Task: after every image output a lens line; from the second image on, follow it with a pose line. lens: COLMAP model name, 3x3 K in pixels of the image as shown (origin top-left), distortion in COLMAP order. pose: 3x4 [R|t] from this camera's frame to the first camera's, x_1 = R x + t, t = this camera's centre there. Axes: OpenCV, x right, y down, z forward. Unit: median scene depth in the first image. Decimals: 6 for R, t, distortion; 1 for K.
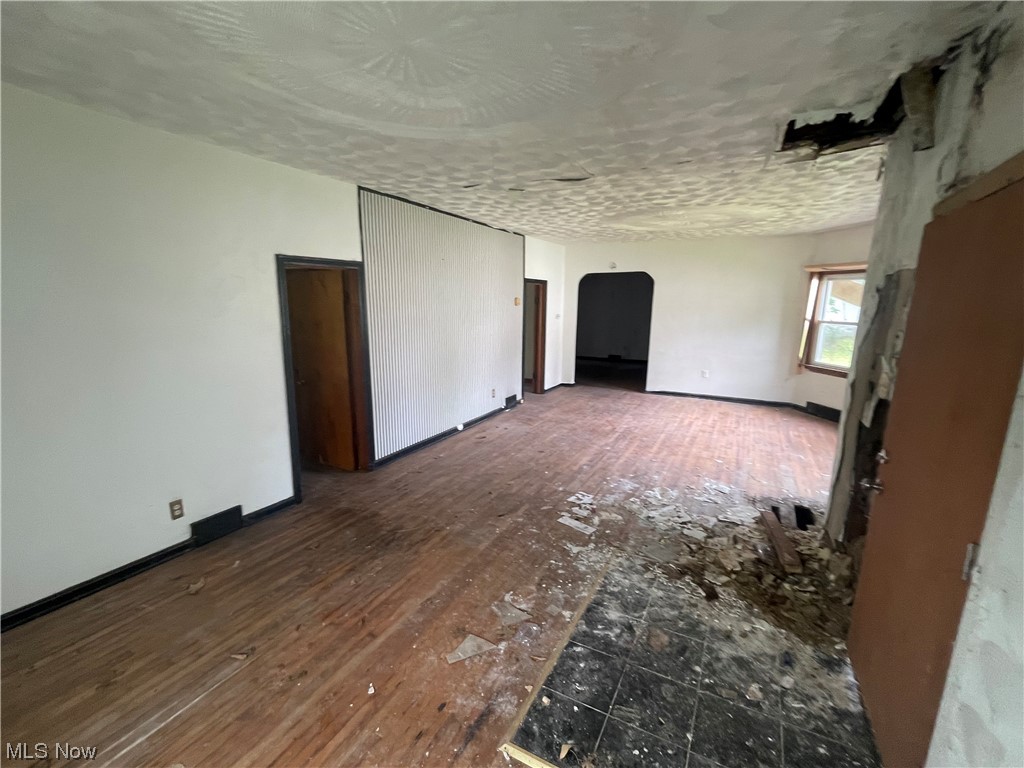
lens RADIAL K [[446.1, 0, 511.6], [0, 446.1, 388.0], [0, 0, 1]] dist [-0.001203, -0.000042]
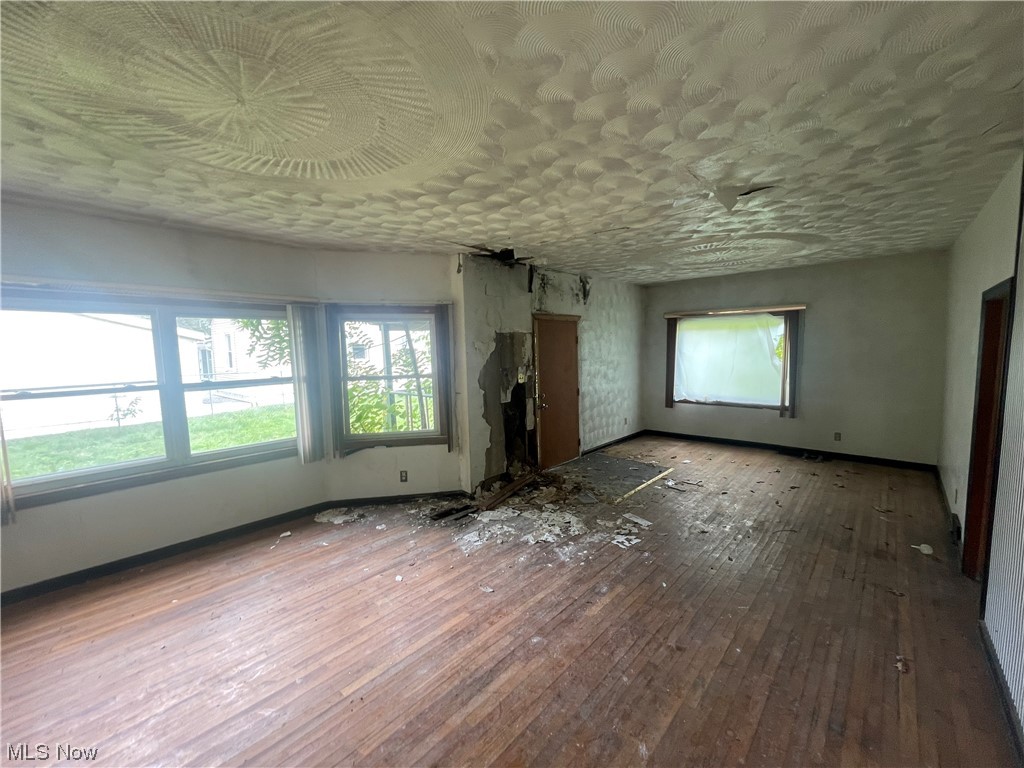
lens RADIAL K [[413.1, 0, 513.7], [0, 413.1, 384.8], [0, 0, 1]] dist [0.000246, 0.000067]
pose [[-0.967829, -0.020556, 0.250766, 0.167018], [0.054423, 0.955960, 0.288407, -0.349458], [-0.245651, 0.292776, -0.924088, 1.730846]]
